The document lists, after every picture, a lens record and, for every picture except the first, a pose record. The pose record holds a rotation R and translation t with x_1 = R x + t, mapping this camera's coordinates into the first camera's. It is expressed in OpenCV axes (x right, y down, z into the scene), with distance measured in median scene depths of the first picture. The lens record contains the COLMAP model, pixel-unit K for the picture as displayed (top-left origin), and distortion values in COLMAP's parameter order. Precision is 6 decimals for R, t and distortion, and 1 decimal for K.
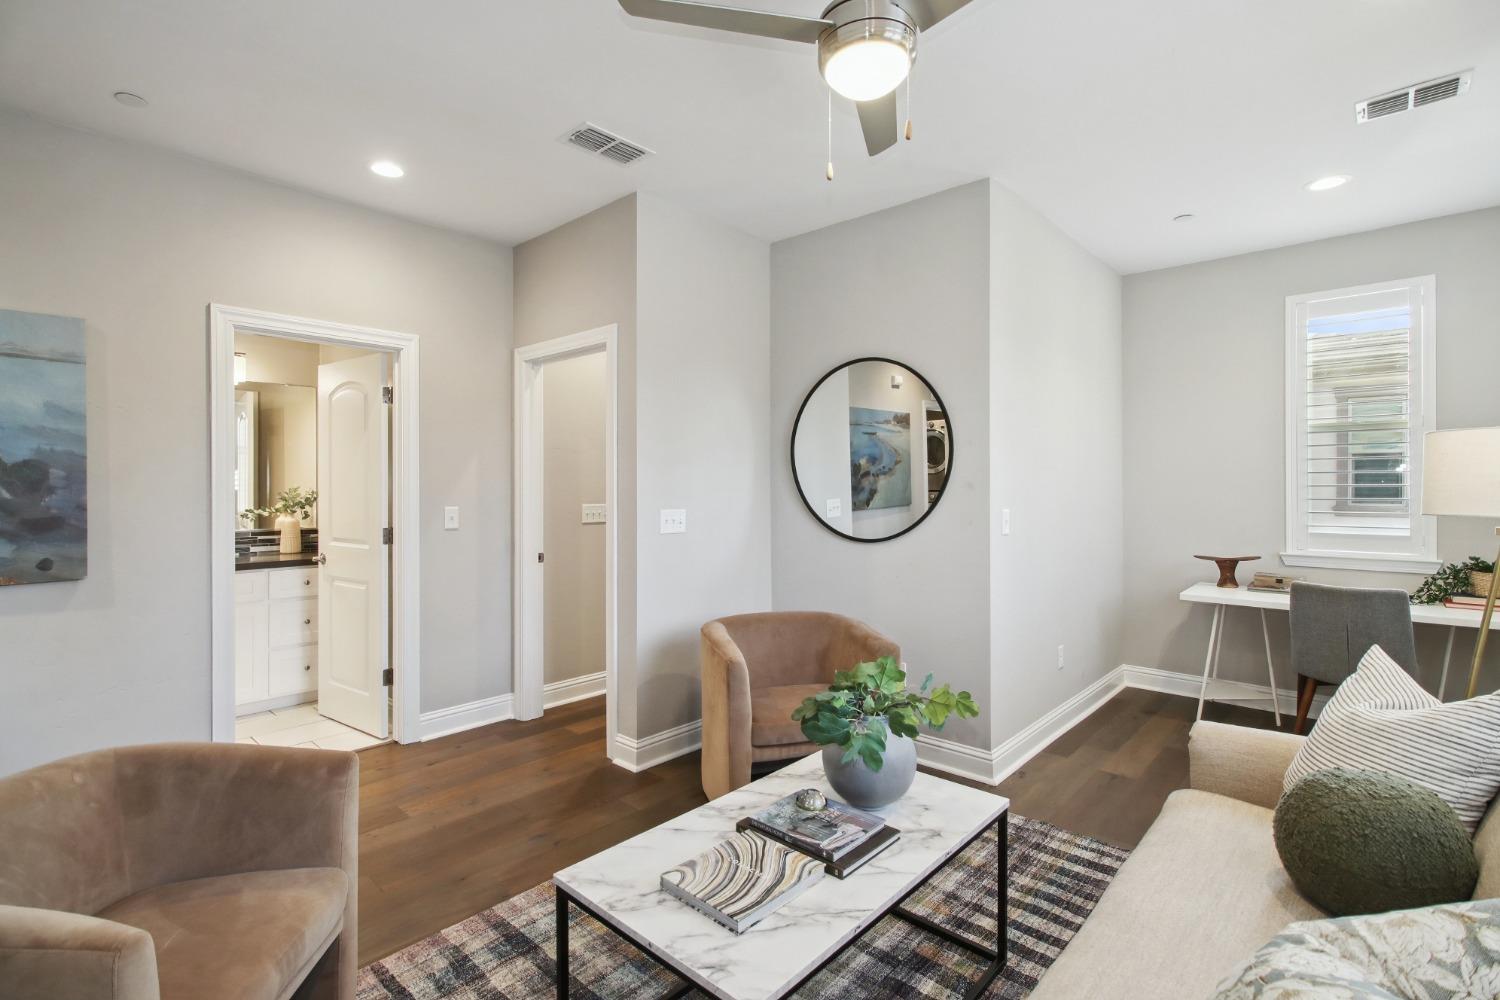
lens RADIAL K [[705.7, 0, 747.5], [0, 705.7, 502.2], [0, 0, 1]] dist [0.002384, -0.000948]
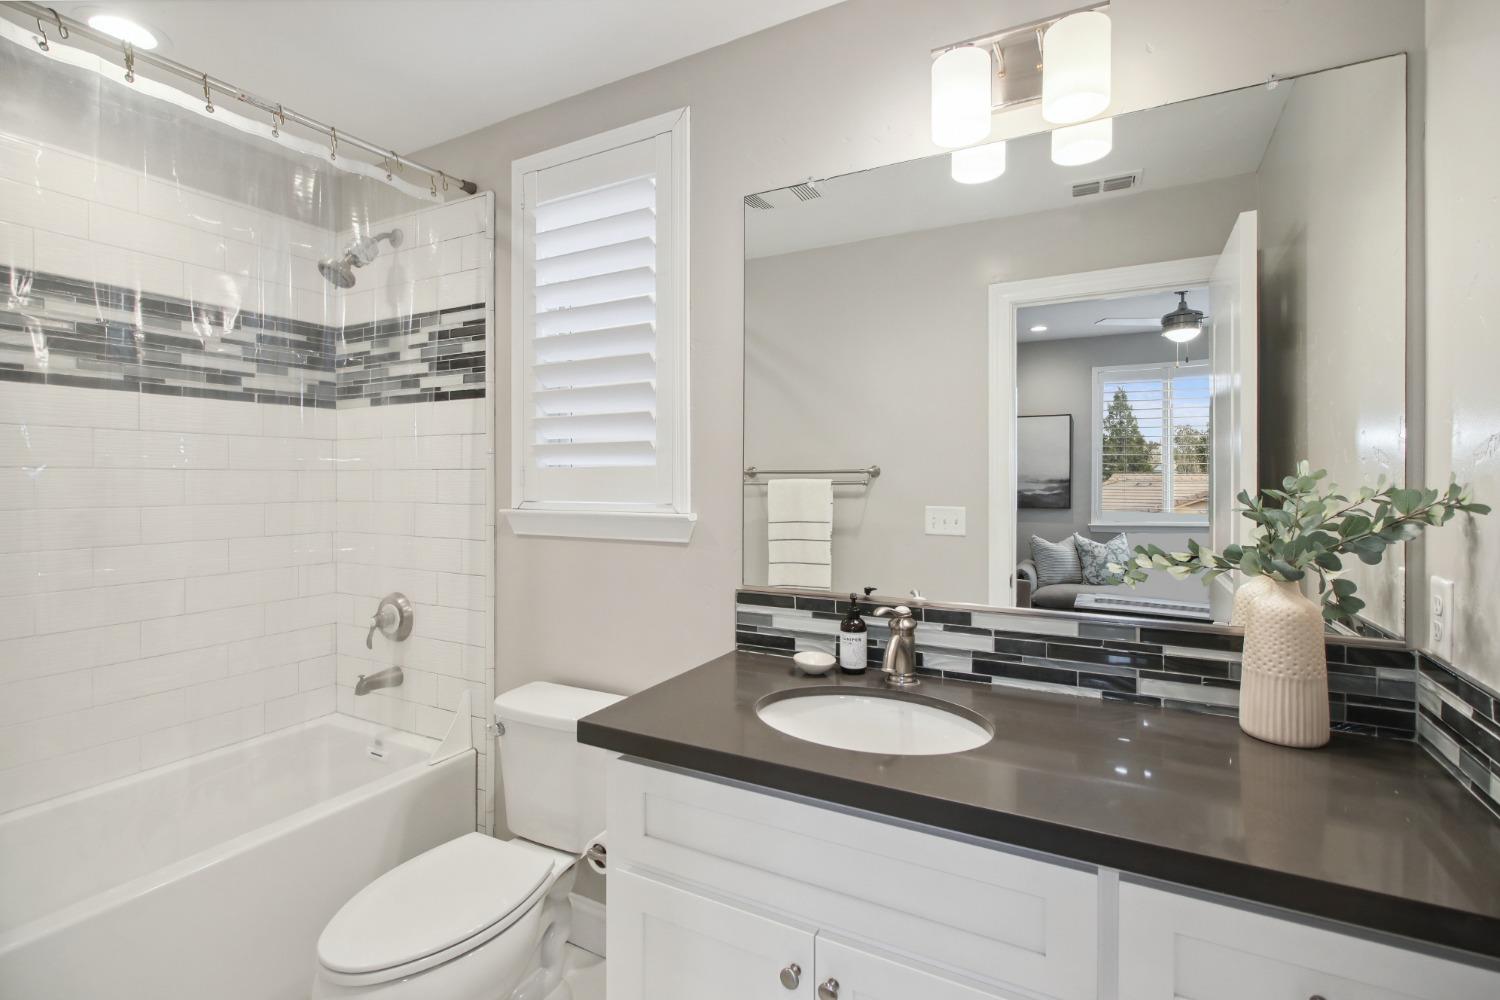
lens RADIAL K [[705.7, 0, 747.7], [0, 705.7, 495.5], [0, 0, 1]] dist [0.002384, -0.000948]
pose [[0.236359, 0.021221, -0.971434, -0.451562], [-0.011049, 0.999756, 0.019152, -0.016037], [0.971603, 0.006206, 0.236536, 0.760643]]
